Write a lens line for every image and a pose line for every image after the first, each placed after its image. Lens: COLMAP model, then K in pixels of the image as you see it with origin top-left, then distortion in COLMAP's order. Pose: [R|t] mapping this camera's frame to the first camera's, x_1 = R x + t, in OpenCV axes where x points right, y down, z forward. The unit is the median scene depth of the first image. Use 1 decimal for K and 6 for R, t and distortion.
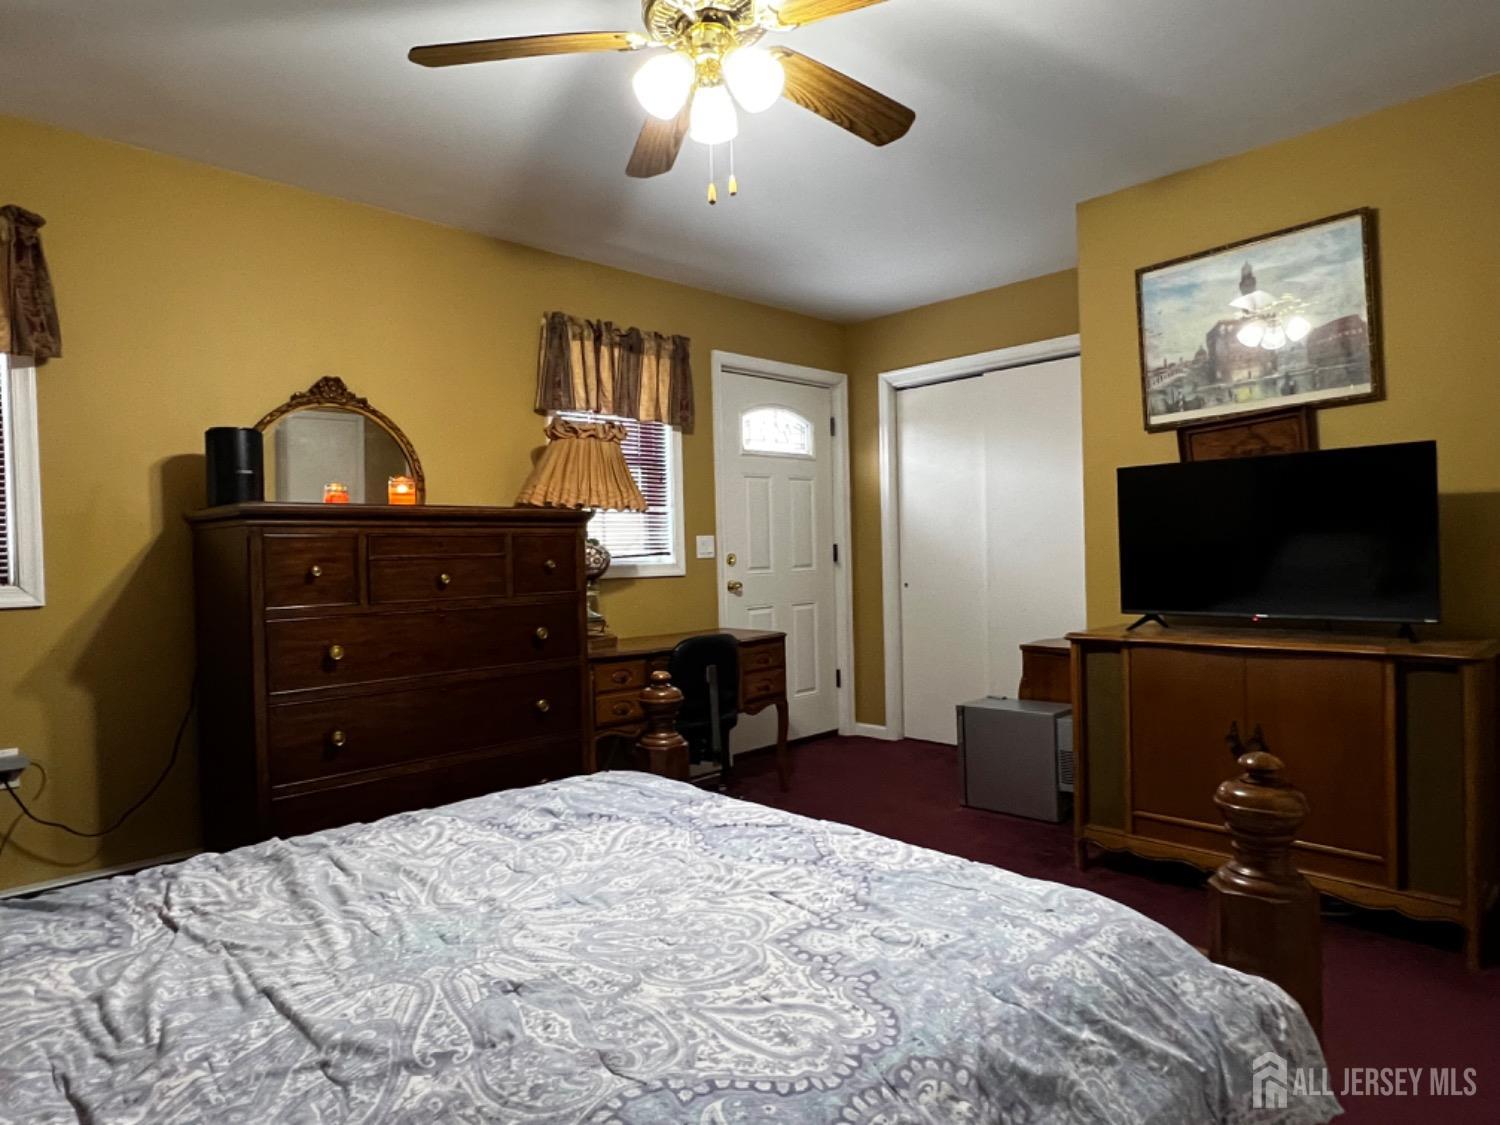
lens RADIAL K [[876.6, 0, 745.0], [0, 876.6, 560.8], [0, 0, 1]] dist [-0.002998, -0.001129]
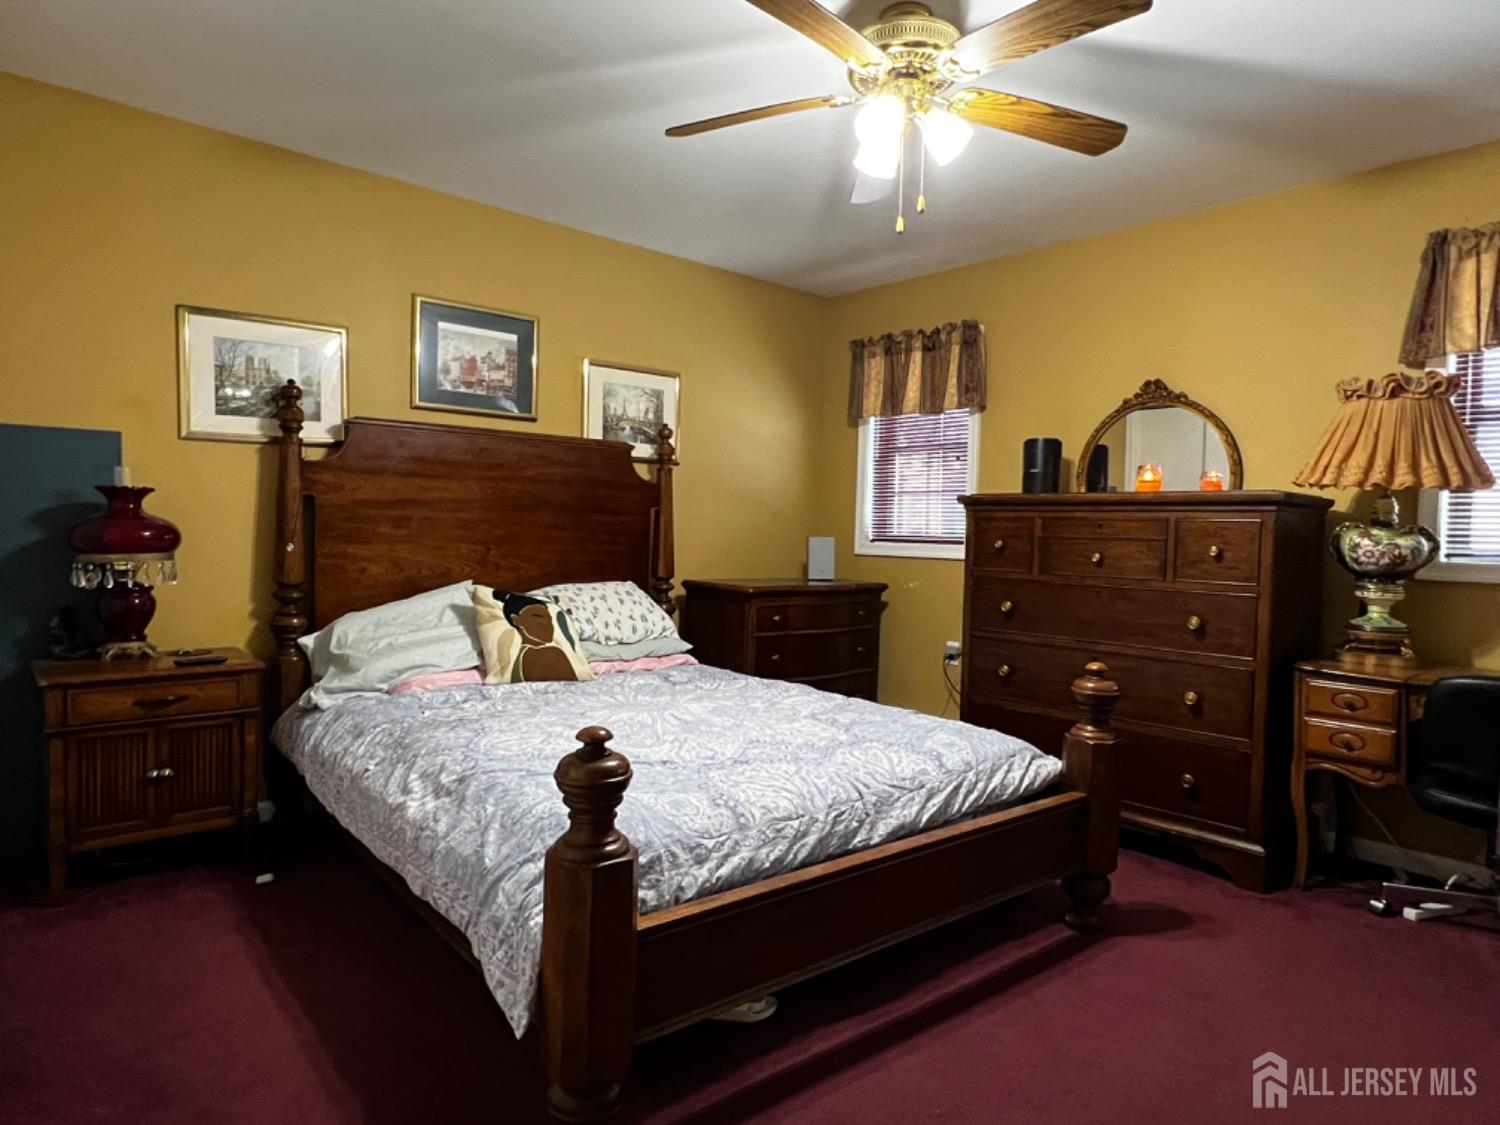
lens RADIAL K [[876.6, 0, 745.0], [0, 876.6, 560.8], [0, 0, 1]] dist [-0.002998, -0.001129]
pose [[-0.027219, 0.056429, -0.998036, 0.804197], [-0.038096, 0.997622, 0.057445, -0.022687], [0.998903, 0.039585, -0.025004, 0.585309]]
